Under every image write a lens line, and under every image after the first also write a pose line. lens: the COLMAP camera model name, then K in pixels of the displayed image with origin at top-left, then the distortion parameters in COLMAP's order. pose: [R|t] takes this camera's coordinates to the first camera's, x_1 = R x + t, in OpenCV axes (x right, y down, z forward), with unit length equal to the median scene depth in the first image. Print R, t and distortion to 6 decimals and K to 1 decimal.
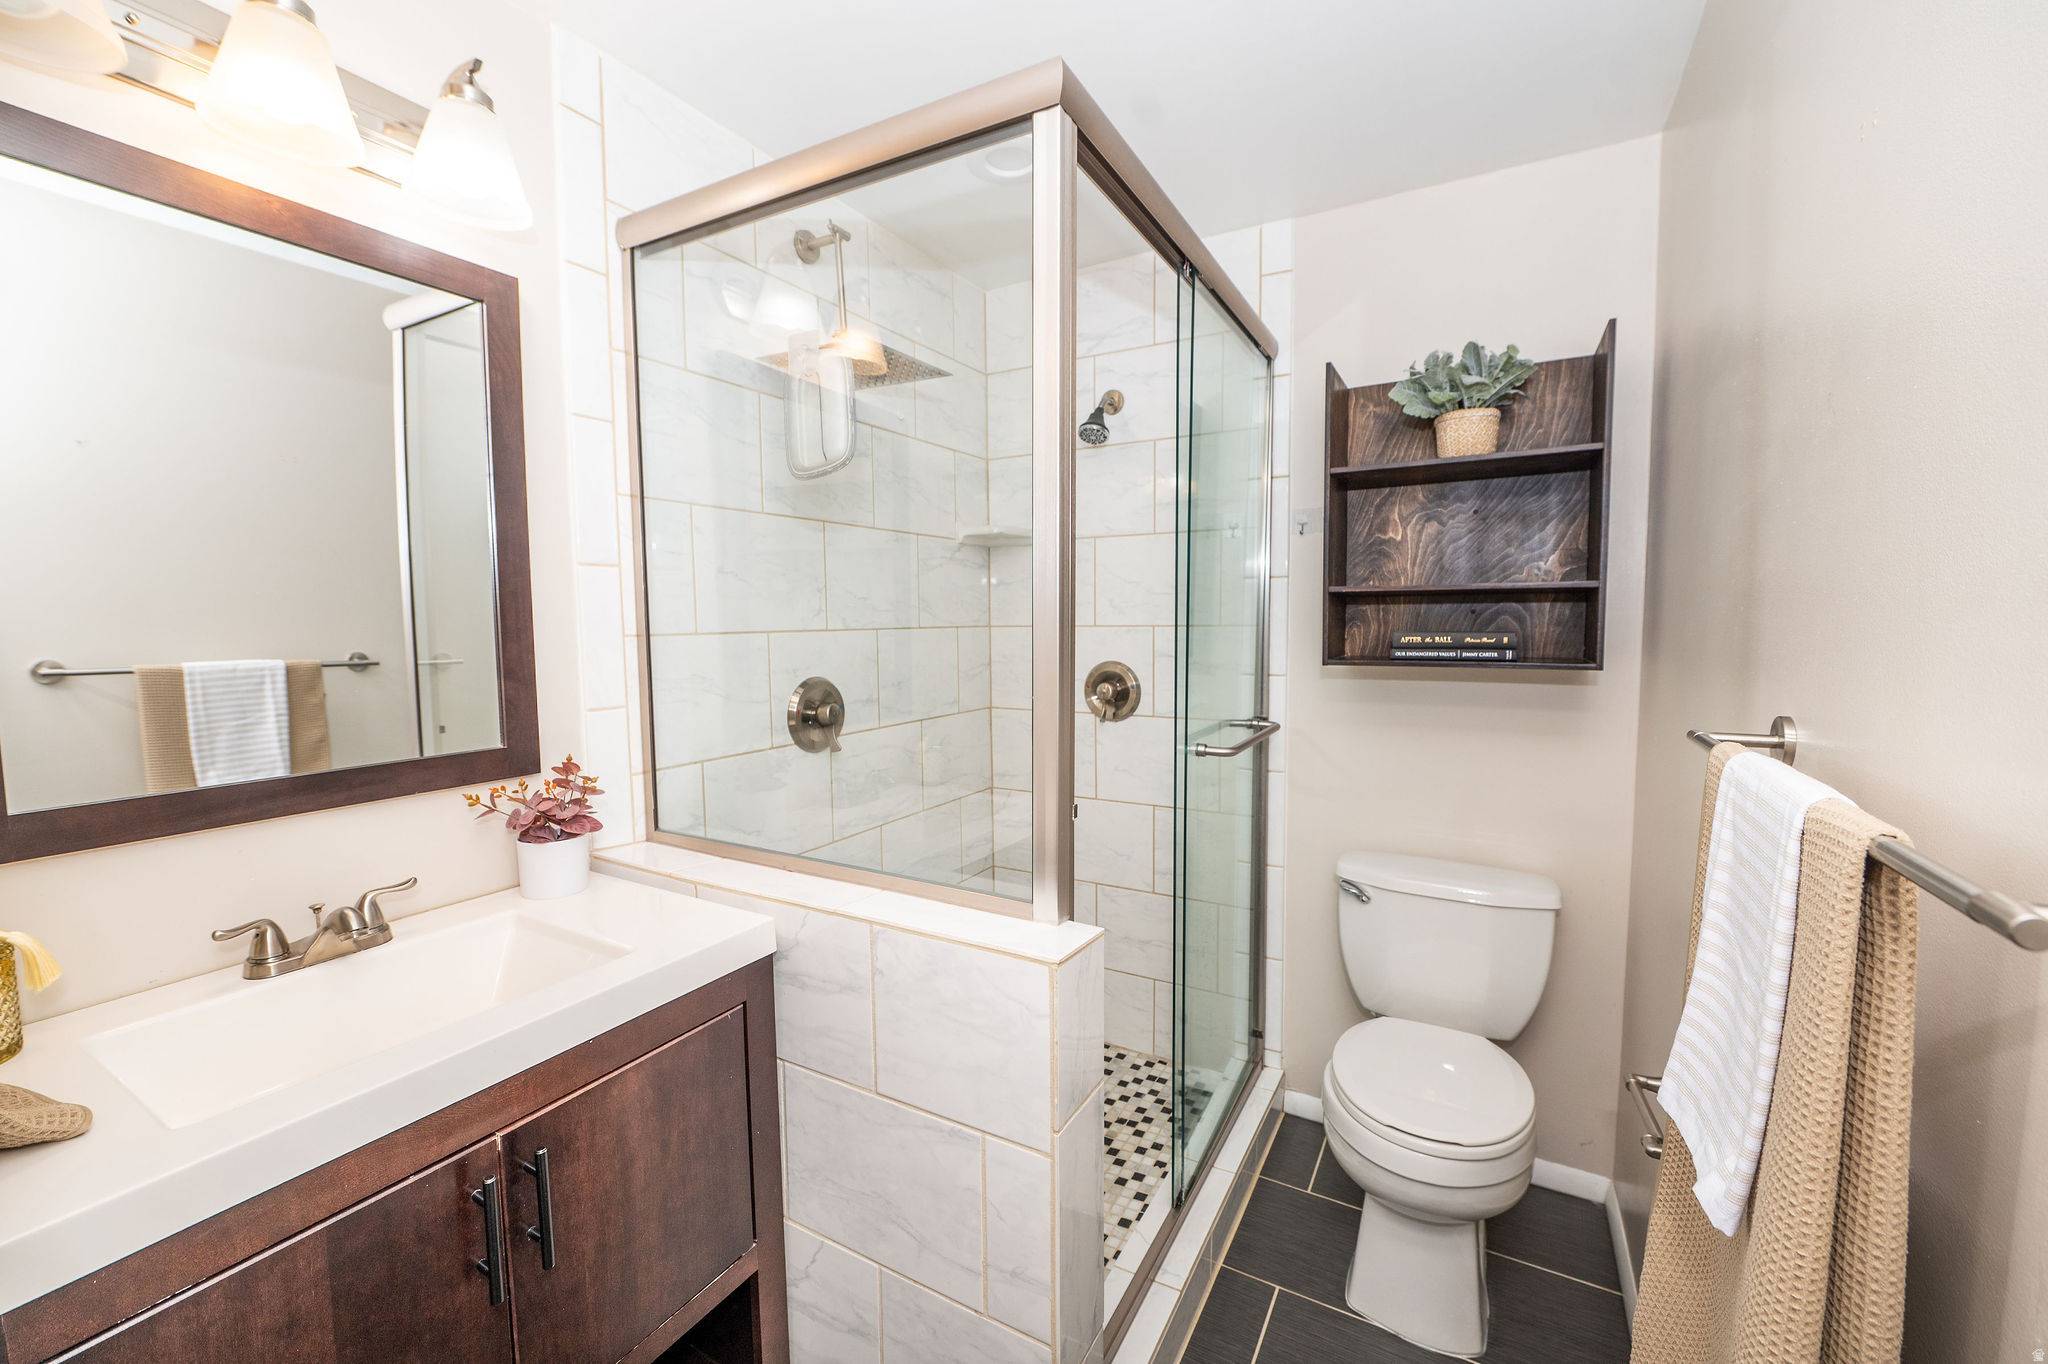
lens RADIAL K [[817.1, 0, 1031.9], [0, 817.1, 673.3], [0, 0, 1]] dist [-0.010204, 0.000045]
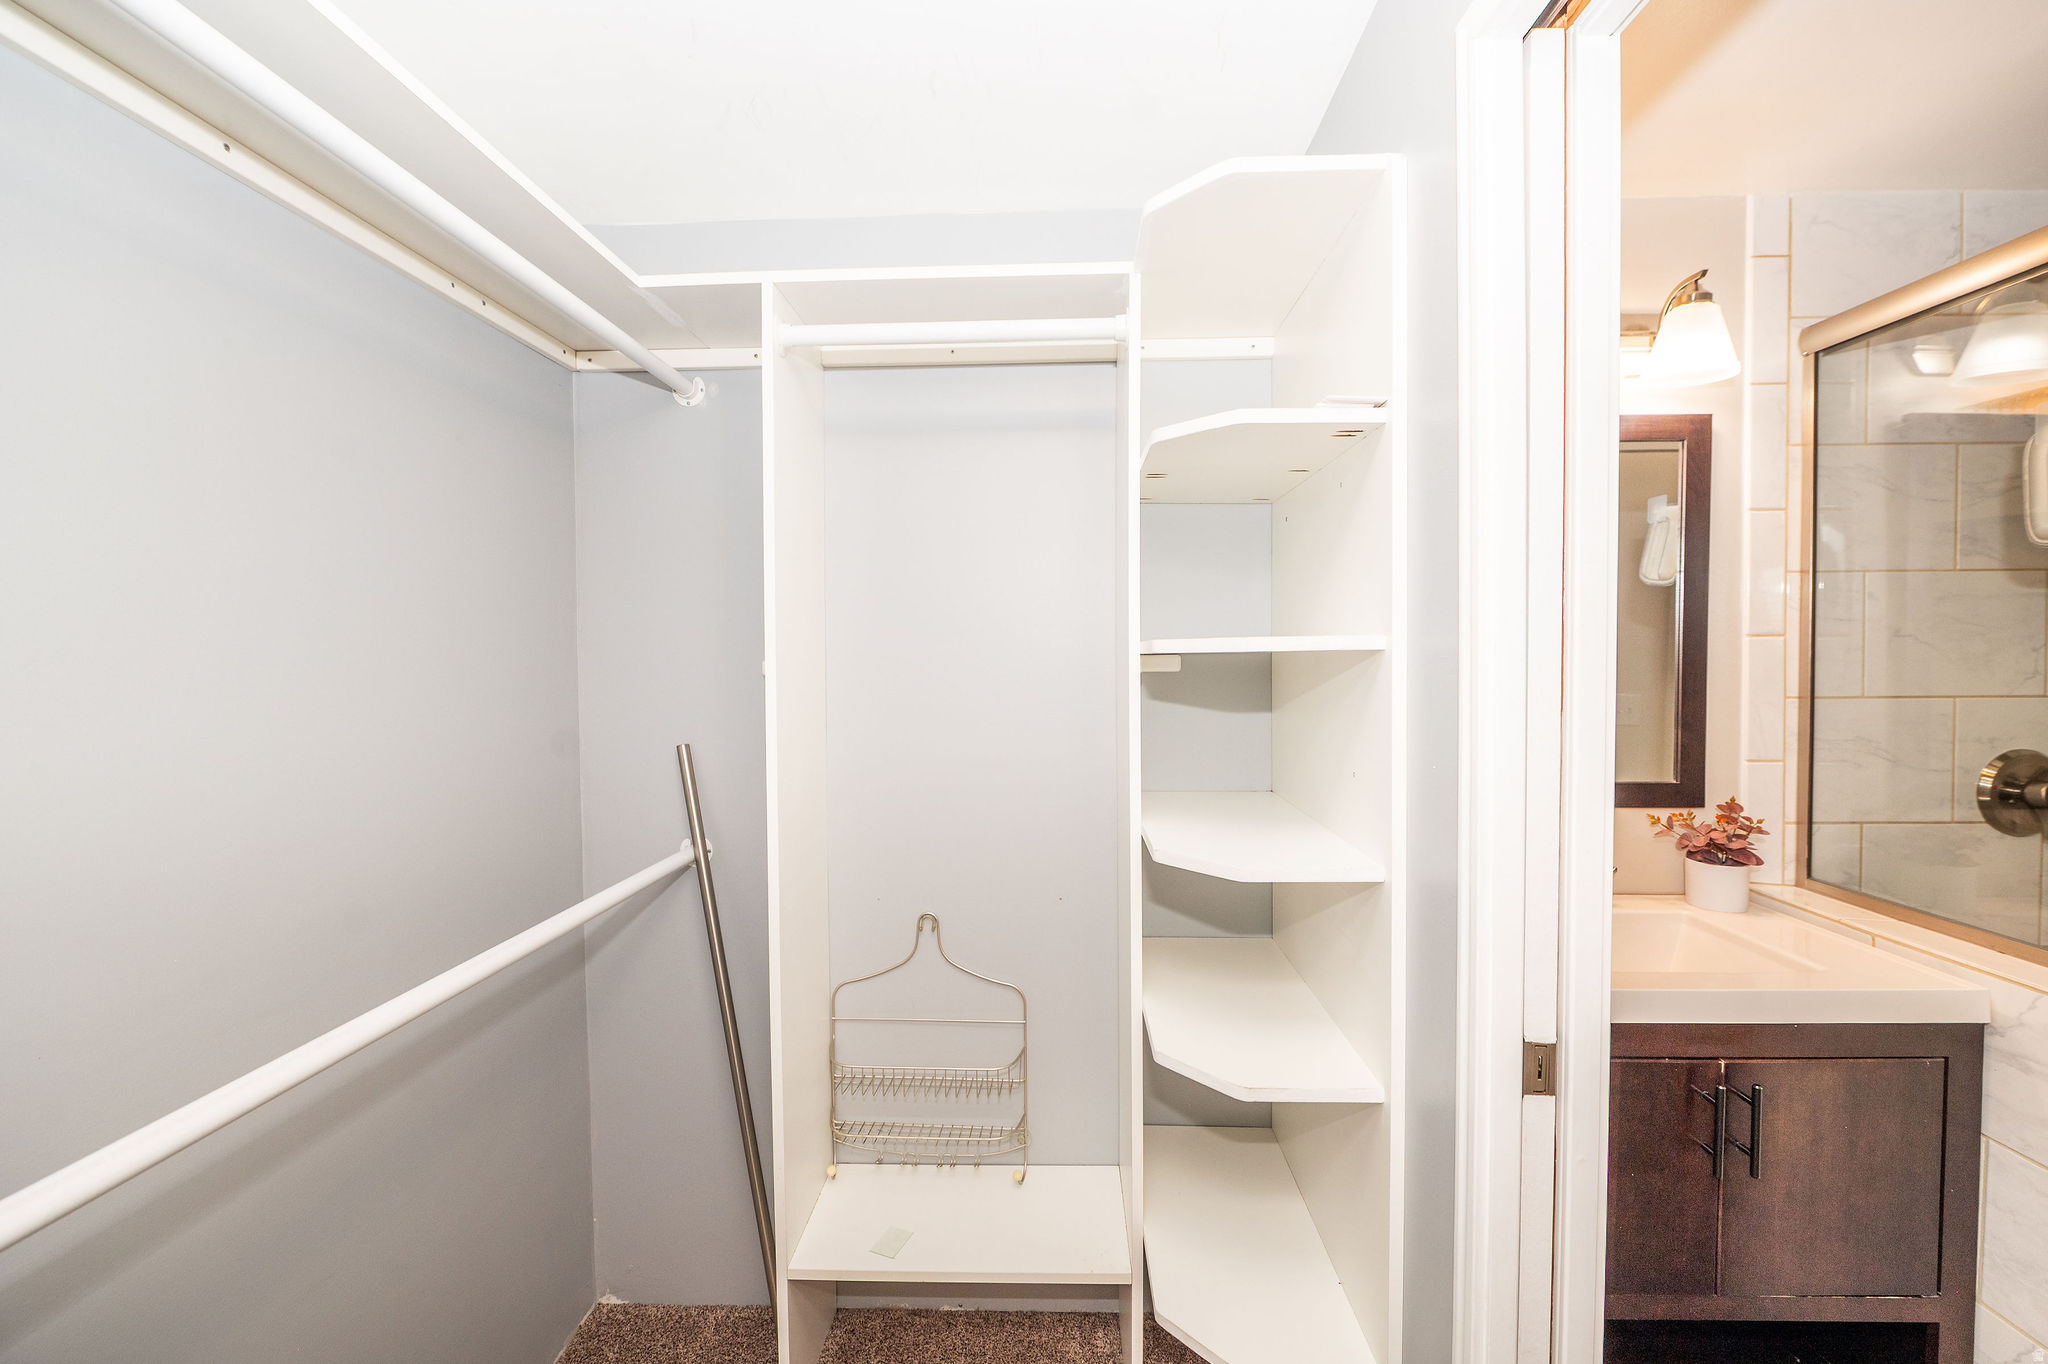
lens RADIAL K [[817.1, 0, 1031.9], [0, 817.1, 673.3], [0, 0, 1]] dist [-0.010204, 0.000045]
pose [[0.457454, 0.029554, -0.888742, 0.015162], [-0.060509, 0.998166, 0.002047, -0.021303], [0.887172, 0.052840, 0.458403, -0.477460]]
